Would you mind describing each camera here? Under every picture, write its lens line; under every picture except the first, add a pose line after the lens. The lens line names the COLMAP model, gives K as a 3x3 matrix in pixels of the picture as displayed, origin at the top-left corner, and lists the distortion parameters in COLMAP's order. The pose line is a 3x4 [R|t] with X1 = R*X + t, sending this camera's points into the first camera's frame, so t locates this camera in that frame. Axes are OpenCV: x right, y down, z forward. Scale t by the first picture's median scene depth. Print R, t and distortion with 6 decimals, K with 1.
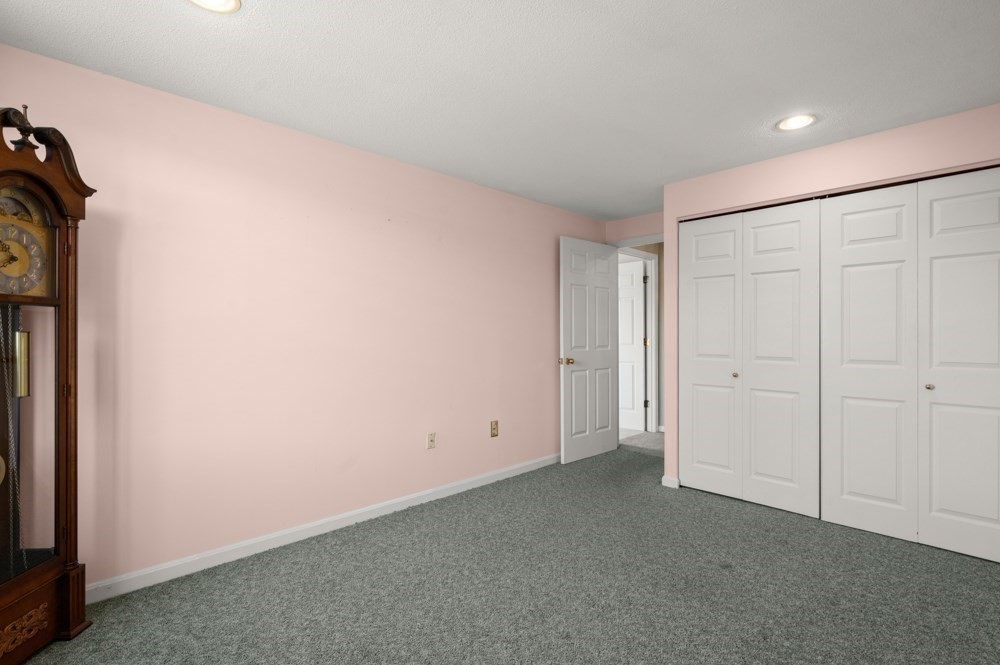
lens RADIAL K [[454.3, 0, 504.8], [0, 454.3, 331.1], [0, 0, 1]] dist [-0.000299, -0.000085]
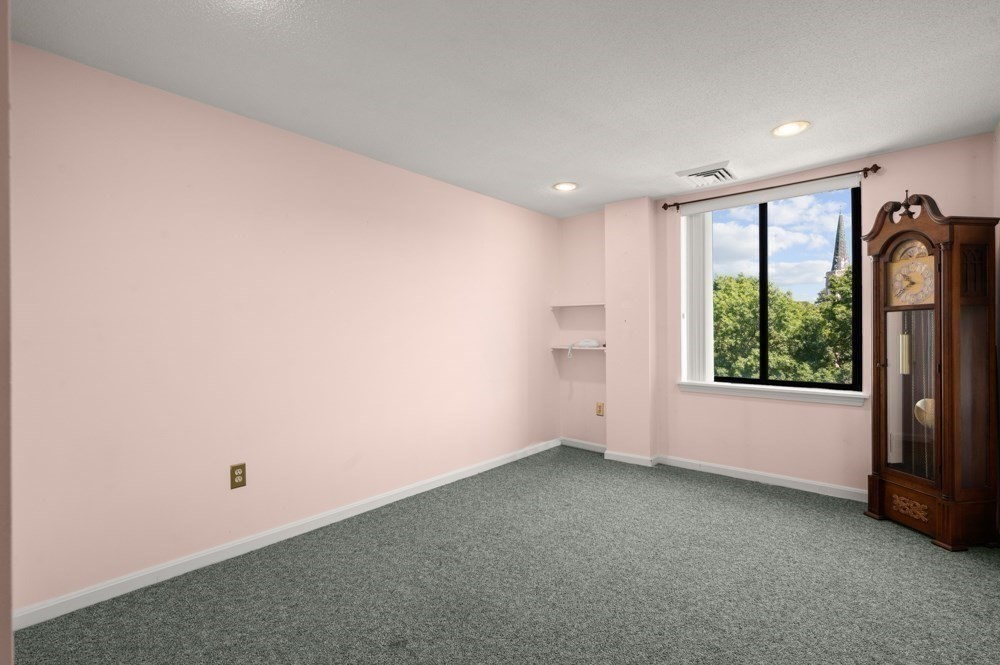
lens RADIAL K [[454.3, 0, 504.8], [0, 454.3, 331.1], [0, 0, 1]] dist [-0.000299, -0.000085]
pose [[-0.997207, 0.004216, -0.074567, 0.491982], [0.004912, 0.999946, -0.009159, 0.020538], [0.074524, -0.009499, -0.997174, 2.361415]]
